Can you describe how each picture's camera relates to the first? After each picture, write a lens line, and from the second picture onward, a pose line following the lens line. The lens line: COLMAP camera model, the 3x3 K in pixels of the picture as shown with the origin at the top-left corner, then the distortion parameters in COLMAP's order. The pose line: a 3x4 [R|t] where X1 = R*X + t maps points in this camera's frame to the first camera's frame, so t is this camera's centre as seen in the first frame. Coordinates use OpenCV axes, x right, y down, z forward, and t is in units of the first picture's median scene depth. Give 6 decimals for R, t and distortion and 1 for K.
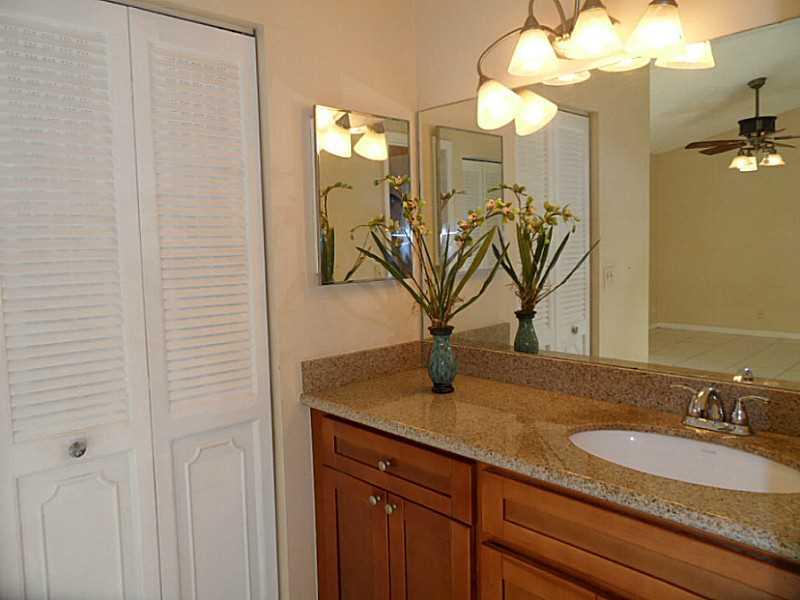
lens RADIAL K [[613.7, 0, 399.7], [0, 613.7, 288.6], [0, 0, 1]] dist [-0.007886, -0.003400]
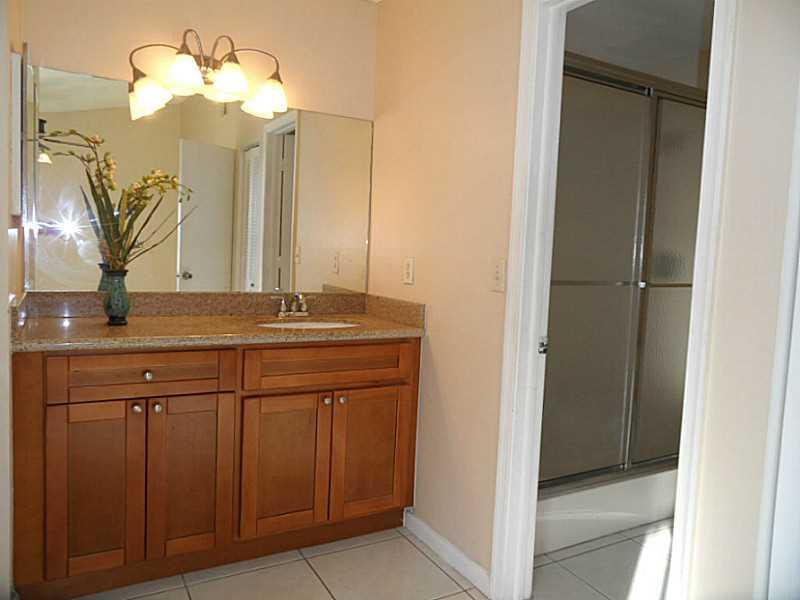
lens RADIAL K [[613.7, 0, 399.7], [0, 613.7, 288.6], [0, 0, 1]] dist [-0.007886, -0.003400]
pose [[0.236654, -0.034221, 0.970991, -1.027455], [0.024268, 0.999276, 0.029303, 0.081074], [-0.971291, 0.016629, 0.237314, 0.199483]]
